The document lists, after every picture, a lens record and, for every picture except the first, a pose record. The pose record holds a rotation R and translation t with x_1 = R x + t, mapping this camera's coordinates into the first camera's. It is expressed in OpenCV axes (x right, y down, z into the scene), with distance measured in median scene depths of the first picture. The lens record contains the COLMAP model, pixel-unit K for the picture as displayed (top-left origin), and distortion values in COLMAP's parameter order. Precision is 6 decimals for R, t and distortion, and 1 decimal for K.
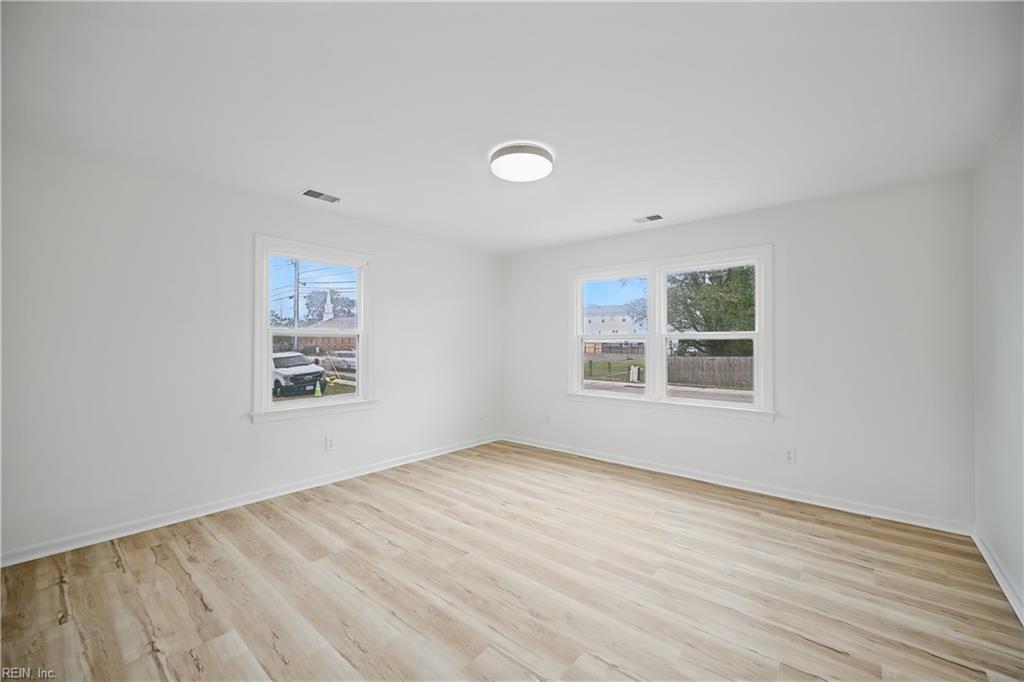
lens RADIAL K [[405.6, 0, 508.2], [0, 405.6, 340.5], [0, 0, 1]] dist [0.002929, 0.000153]
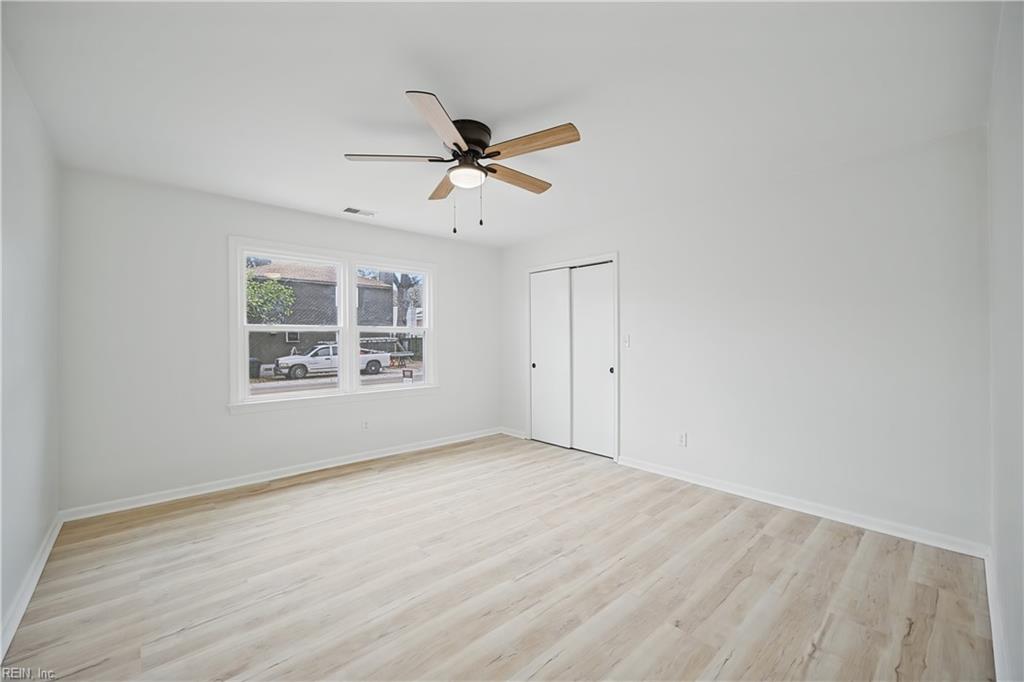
lens RADIAL K [[405.6, 0, 506.7], [0, 405.6, 340.4], [0, 0, 1]] dist [0.002929, 0.000153]
pose [[0.141184, -0.012651, 0.989903, -1.363988], [-0.008935, 0.999861, 0.014053, -0.000123], [-0.989943, -0.010829, 0.141051, 1.128603]]
